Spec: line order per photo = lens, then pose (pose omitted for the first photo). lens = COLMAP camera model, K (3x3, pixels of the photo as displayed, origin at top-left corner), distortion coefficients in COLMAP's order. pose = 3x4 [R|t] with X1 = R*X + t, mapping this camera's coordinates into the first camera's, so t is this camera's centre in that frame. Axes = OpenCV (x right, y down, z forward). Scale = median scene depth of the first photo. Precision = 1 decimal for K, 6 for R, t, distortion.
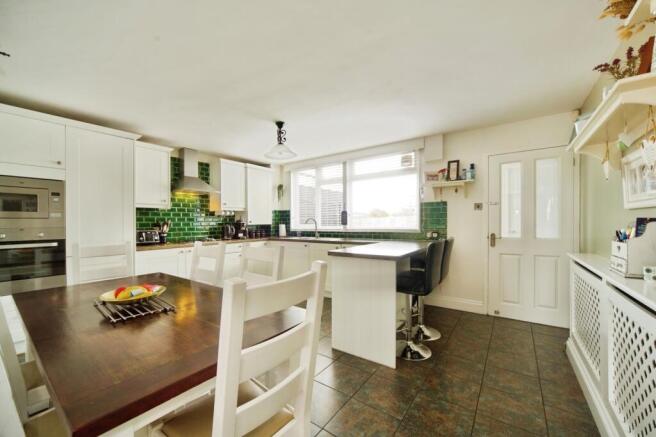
lens RADIAL K [[254.5, 0, 328.0], [0, 254.5, 218.5], [0, 0, 1]] dist [-0.000058, -0.000011]
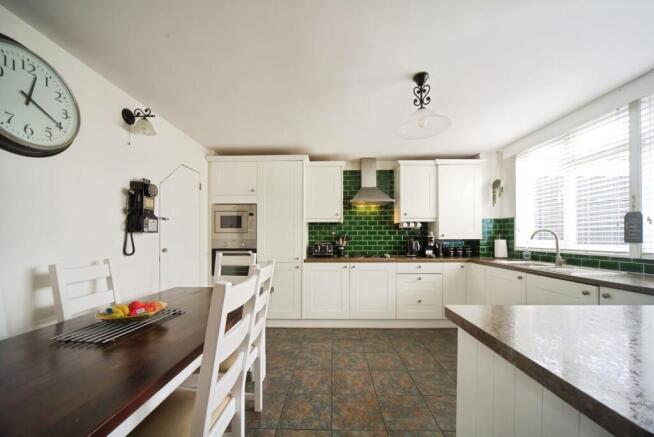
lens RADIAL K [[250.3, 0, 327.5], [0, 250.3, 233.6], [0, 0, 1]] dist [-0.000578, -0.000067]
pose [[0.564281, -0.003797, -0.825574, 0.119845], [0.009042, 0.999958, 0.001581, 0.003121], [0.825533, -0.008357, 0.564292, 0.302453]]
